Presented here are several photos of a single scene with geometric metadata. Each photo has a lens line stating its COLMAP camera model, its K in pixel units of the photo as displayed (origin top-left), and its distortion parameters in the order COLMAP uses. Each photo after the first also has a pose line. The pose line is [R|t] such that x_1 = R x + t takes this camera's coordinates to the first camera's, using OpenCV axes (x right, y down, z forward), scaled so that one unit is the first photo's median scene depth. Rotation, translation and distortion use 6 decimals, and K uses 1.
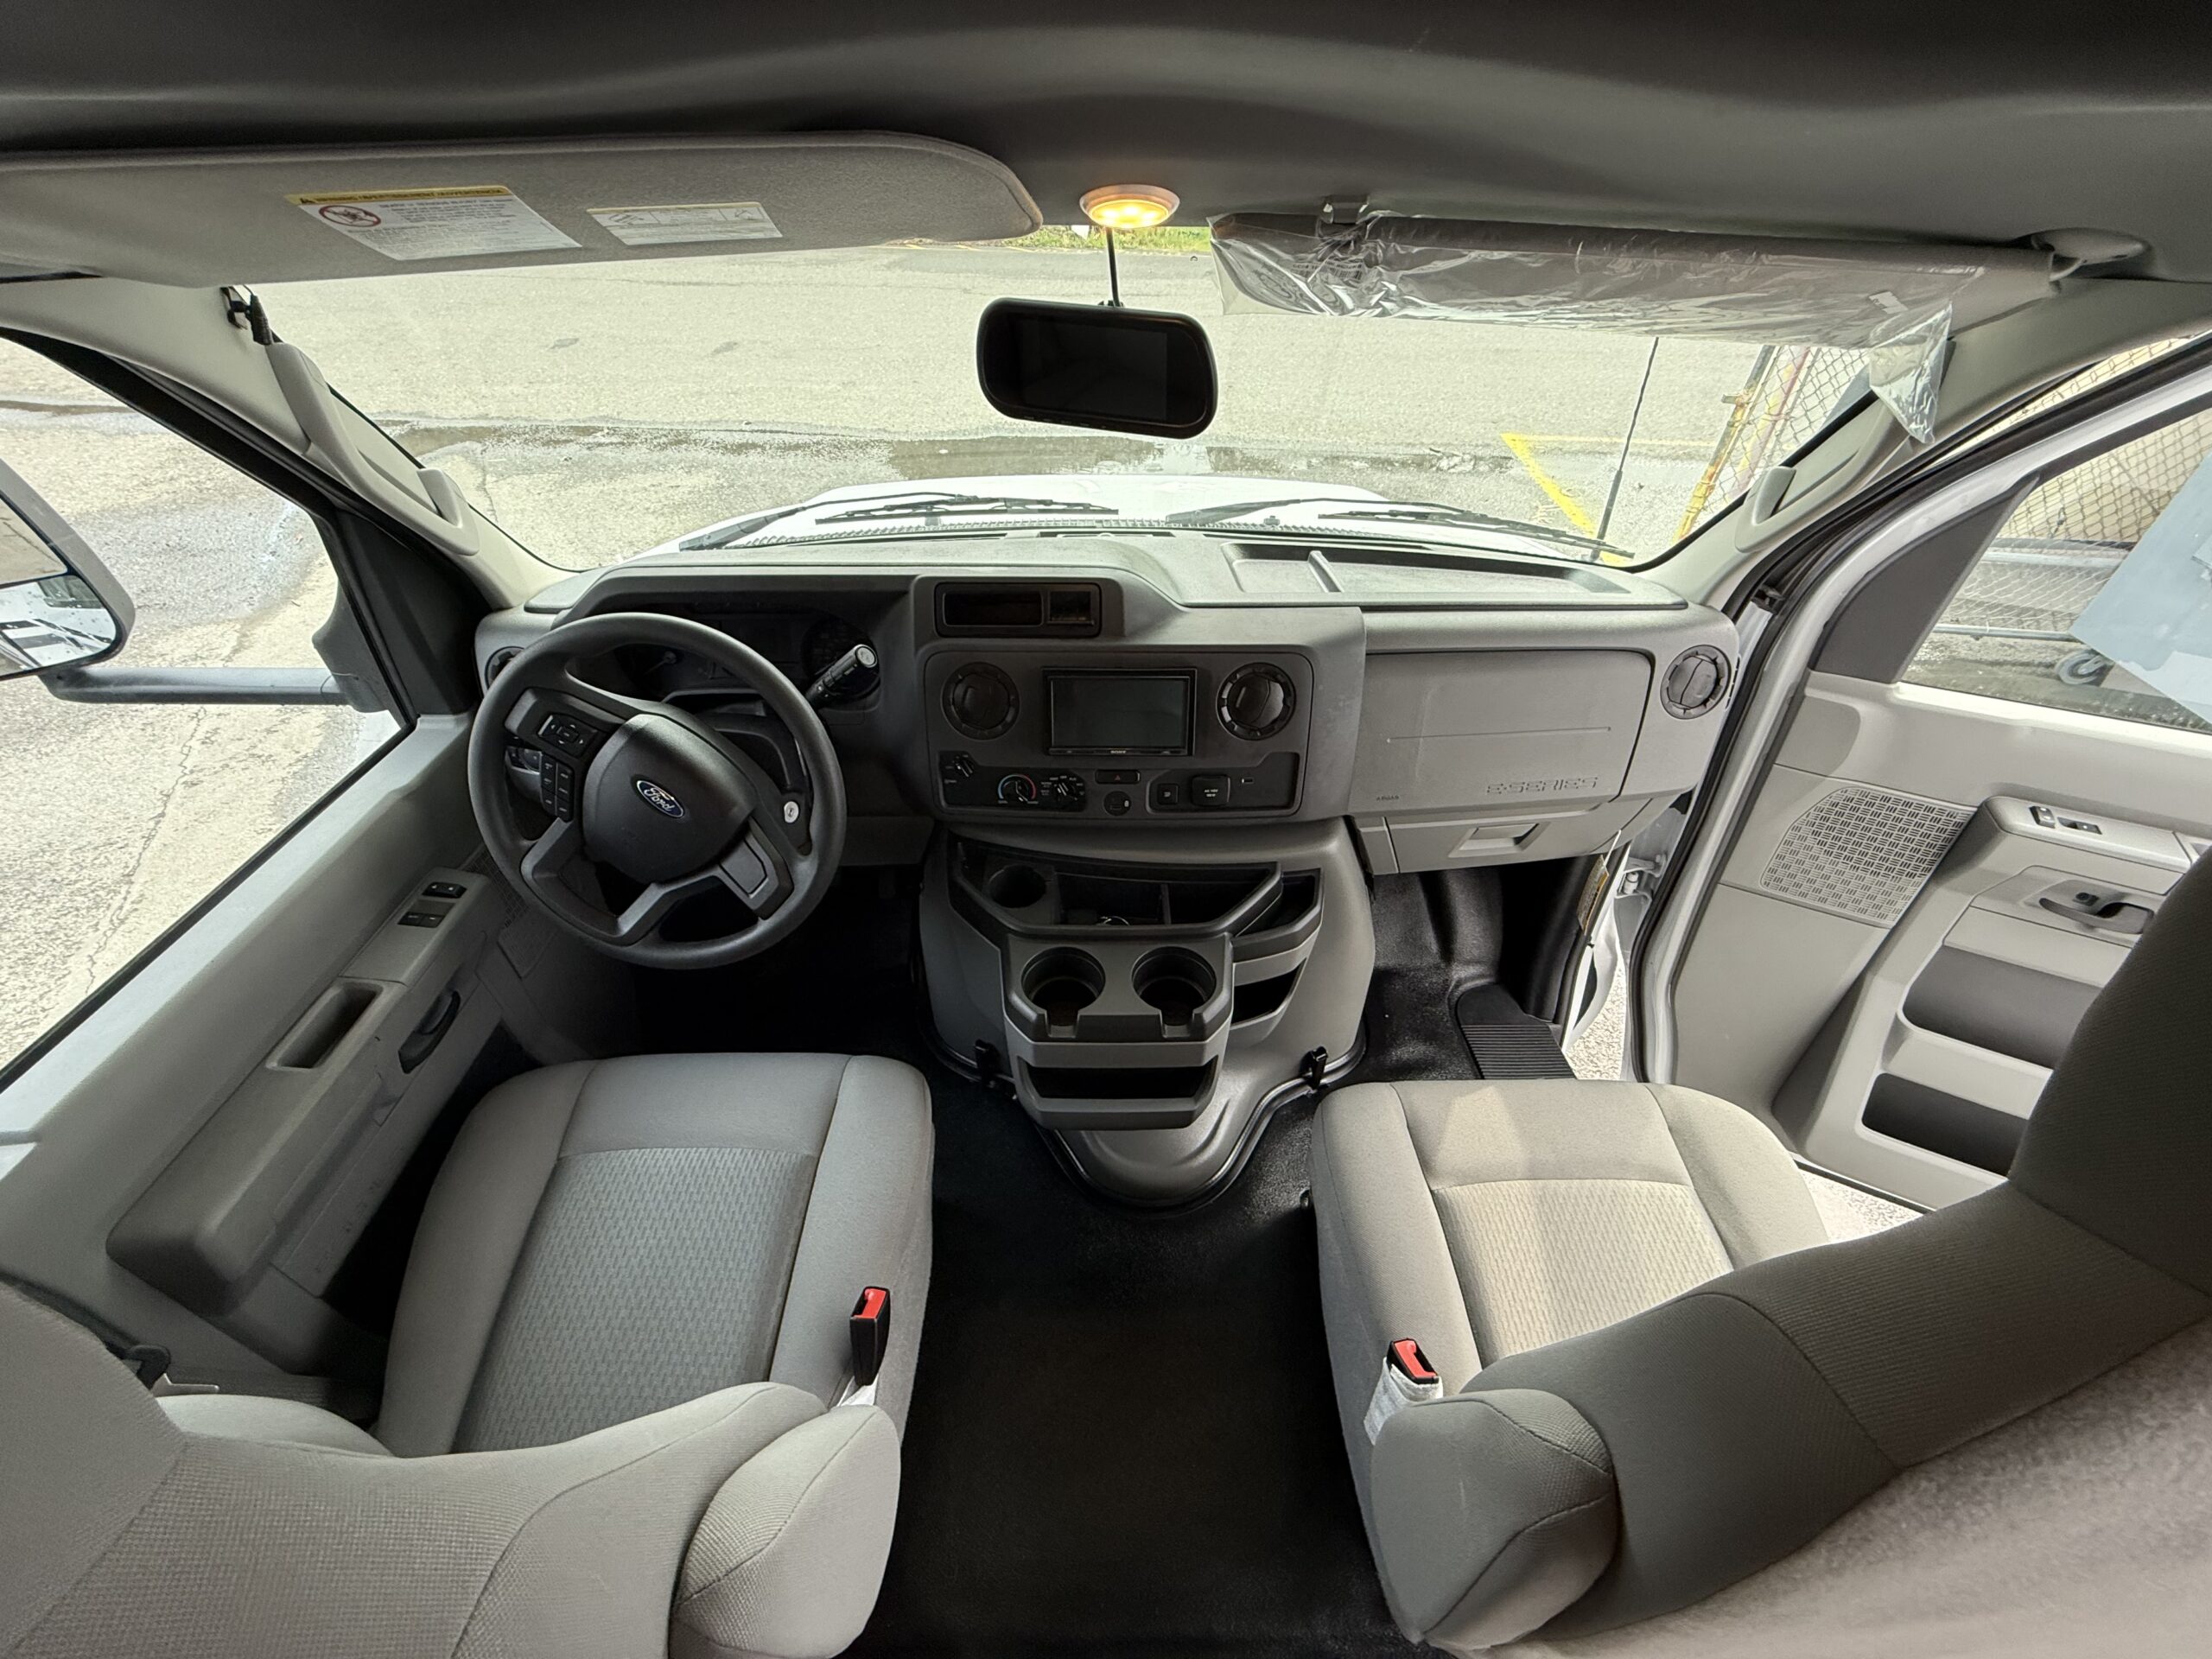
lens RADIAL K [[884.4, 0, 1096.2], [0, 884.4, 827.7], [0, 0, 1]] dist [0.004408, 0.000223]
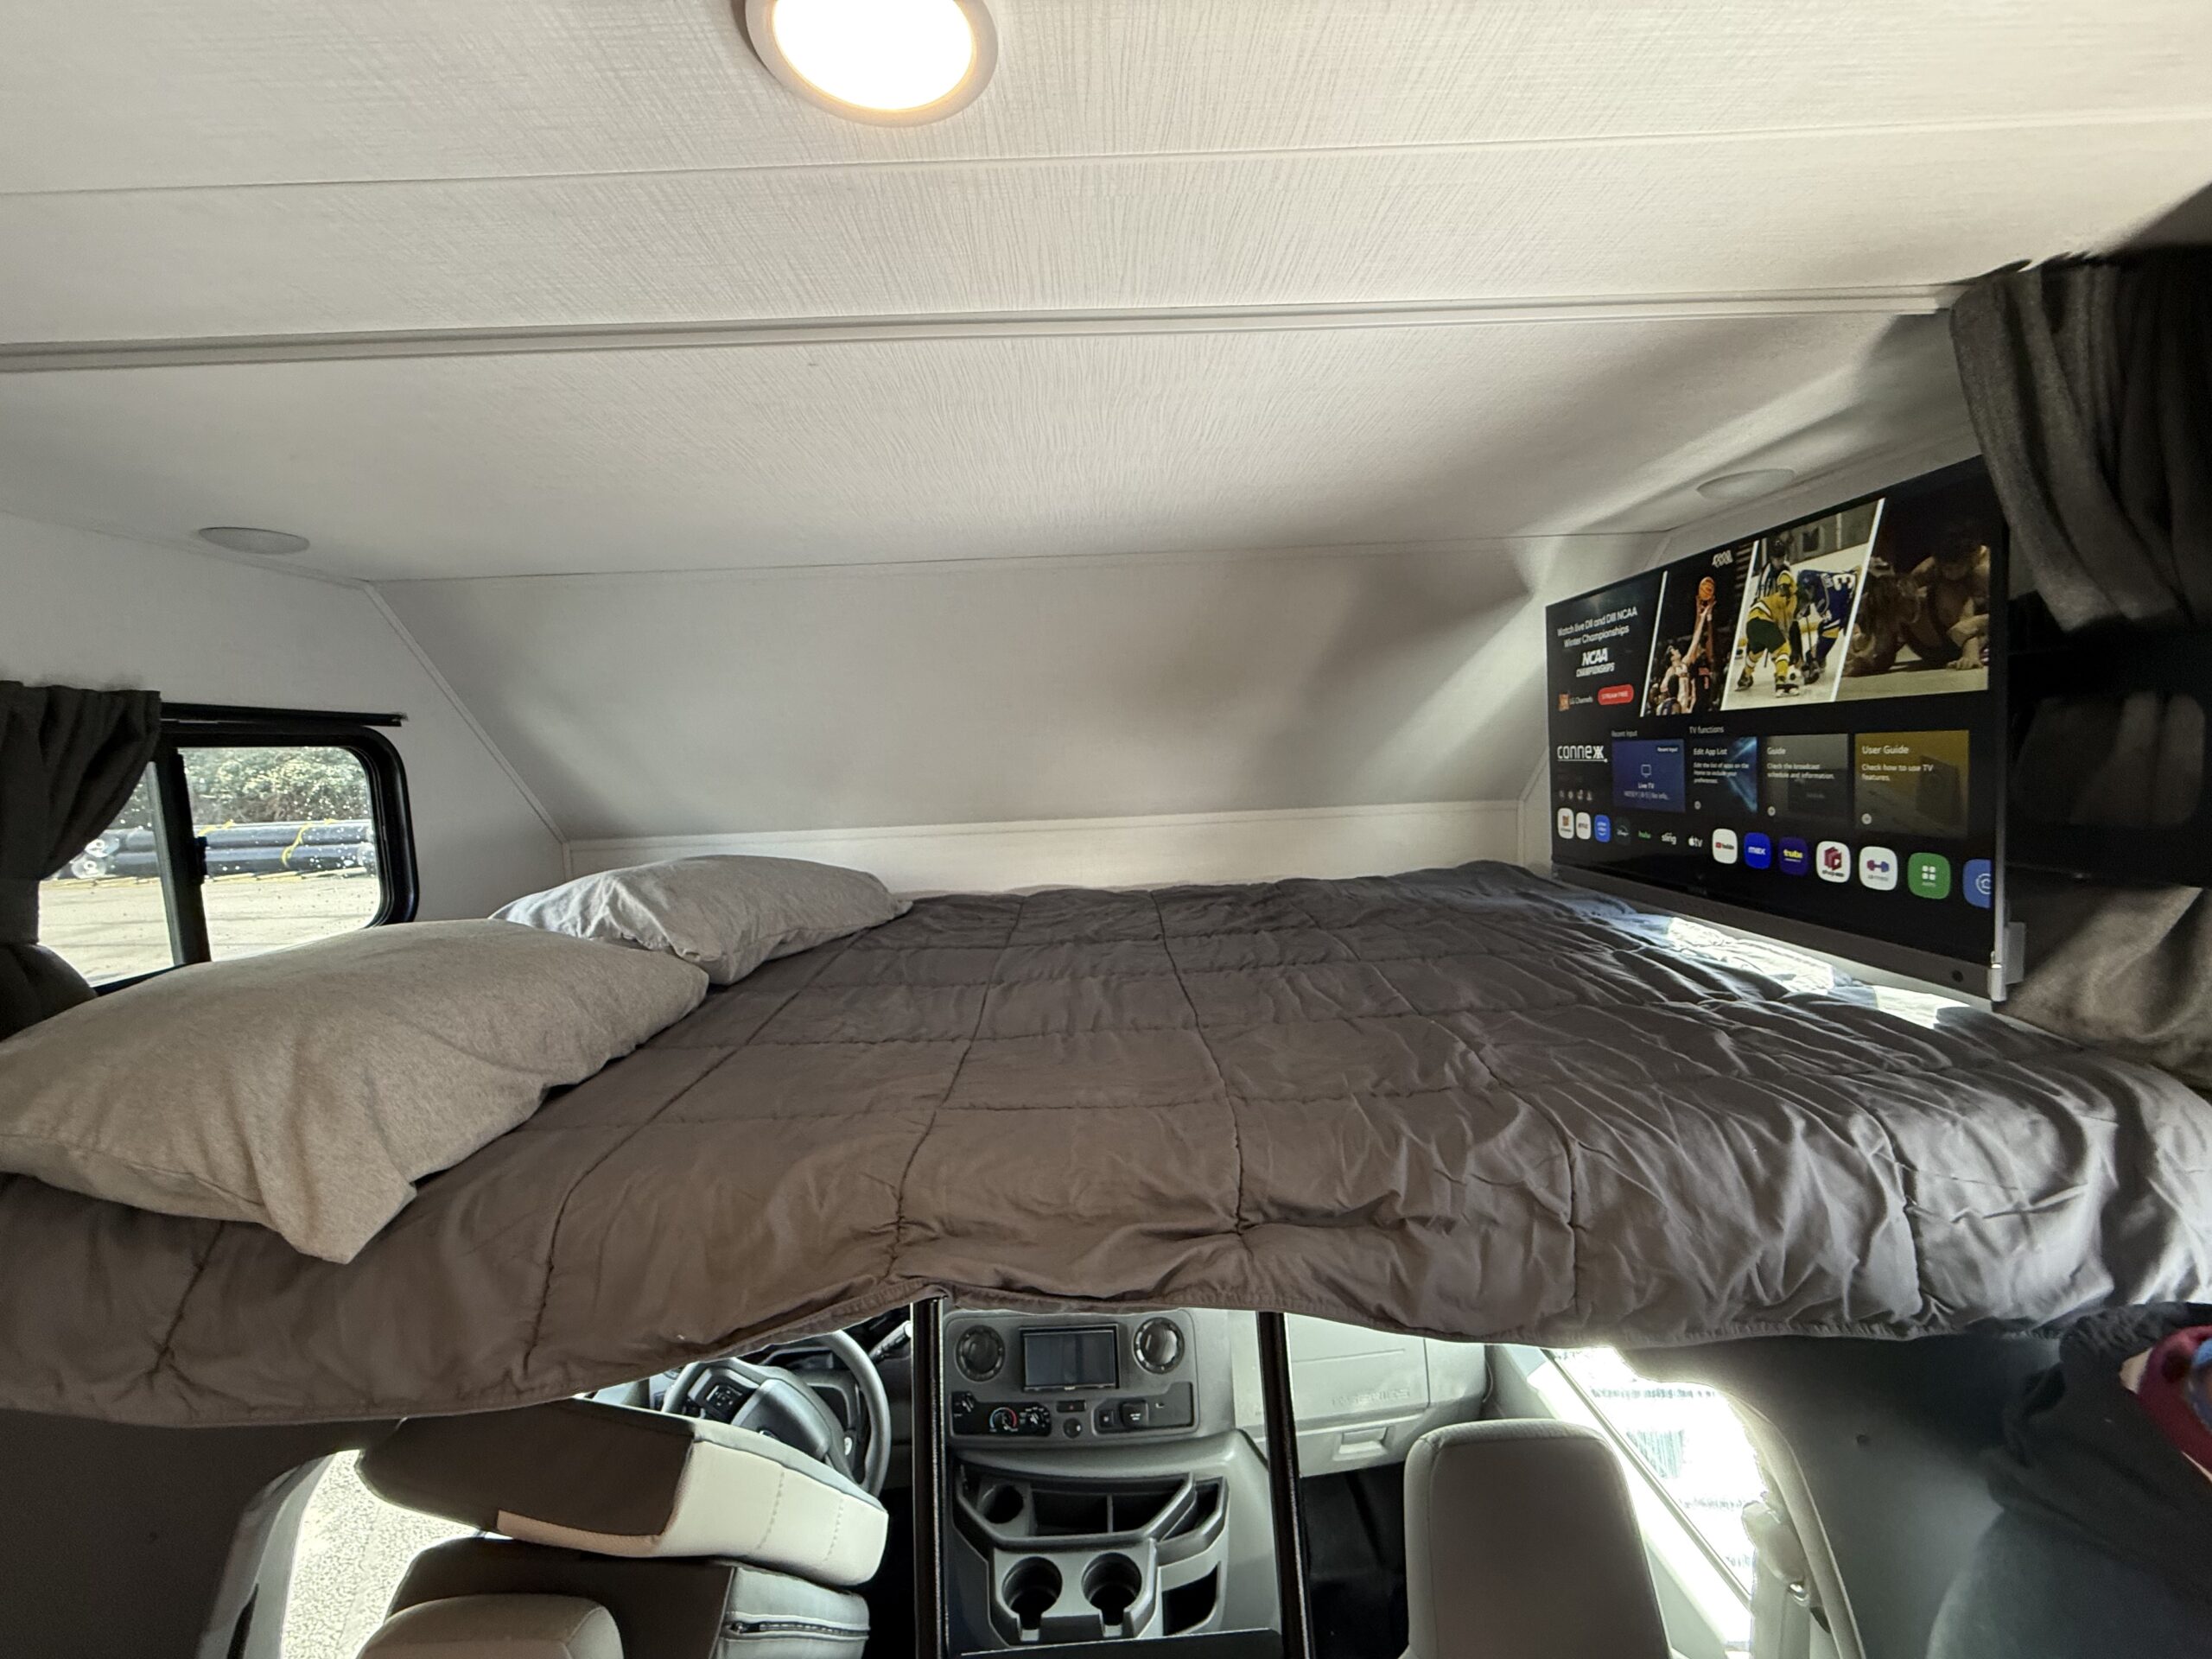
lens RADIAL K [[884.4, 0, 1097.7], [0, 884.4, 829.7], [0, 0, 1]] dist [0.004408, 0.000223]
pose [[0.998662, -0.051472, -0.004920, 0.125036], [0.040168, 0.832196, -0.553025, -0.039137], [0.032559, 0.552088, 0.833150, -0.761768]]
